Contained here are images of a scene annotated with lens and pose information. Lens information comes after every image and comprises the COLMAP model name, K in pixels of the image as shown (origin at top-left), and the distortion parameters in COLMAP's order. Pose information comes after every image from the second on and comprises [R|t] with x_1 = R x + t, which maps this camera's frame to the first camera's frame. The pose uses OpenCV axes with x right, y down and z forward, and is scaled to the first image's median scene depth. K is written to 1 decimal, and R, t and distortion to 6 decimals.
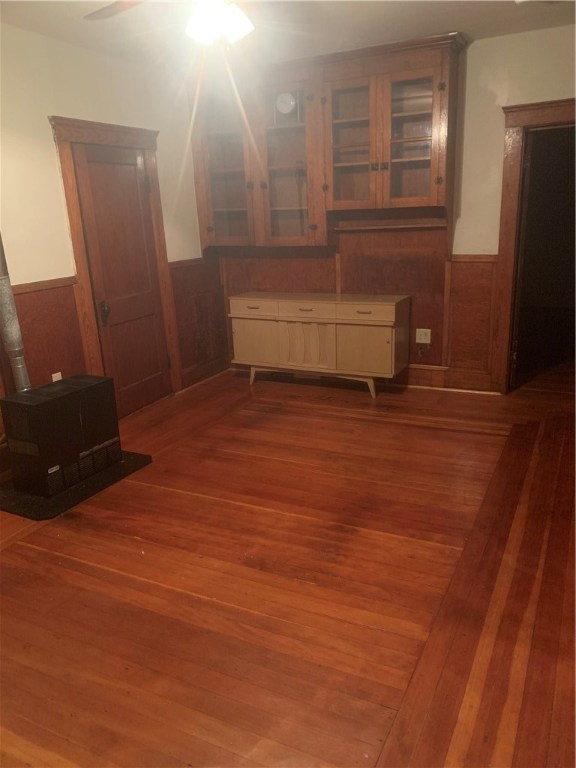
lens RADIAL K [[588.0, 0, 288.8], [0, 588.0, 384.0], [0, 0, 1]] dist [-0.042710, -0.002718]
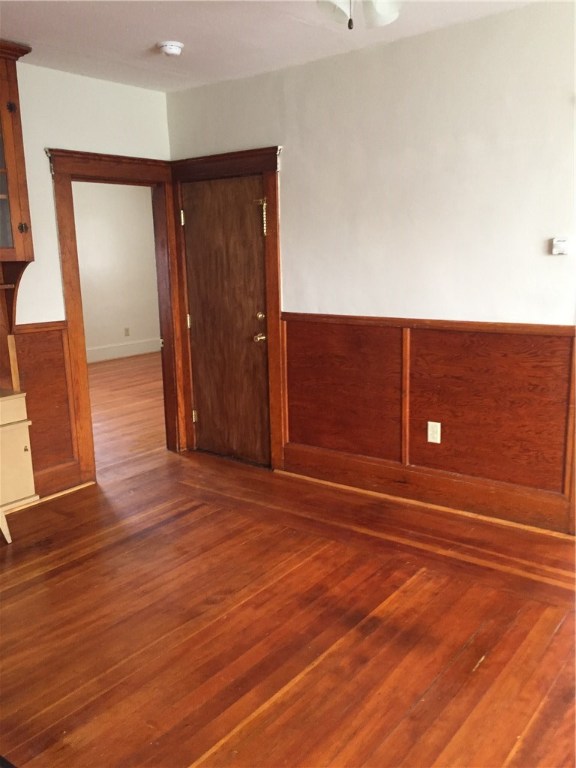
lens RADIAL K [[658.0, 0, 288.1], [0, 658.0, 384.7], [0, 0, 1]] dist [0.005818, 0.001353]
pose [[0.192100, -0.159143, 0.968386, -0.710813], [0.298545, 0.949473, 0.096812, -0.184364], [-0.934863, 0.270509, 0.229905, 0.725671]]
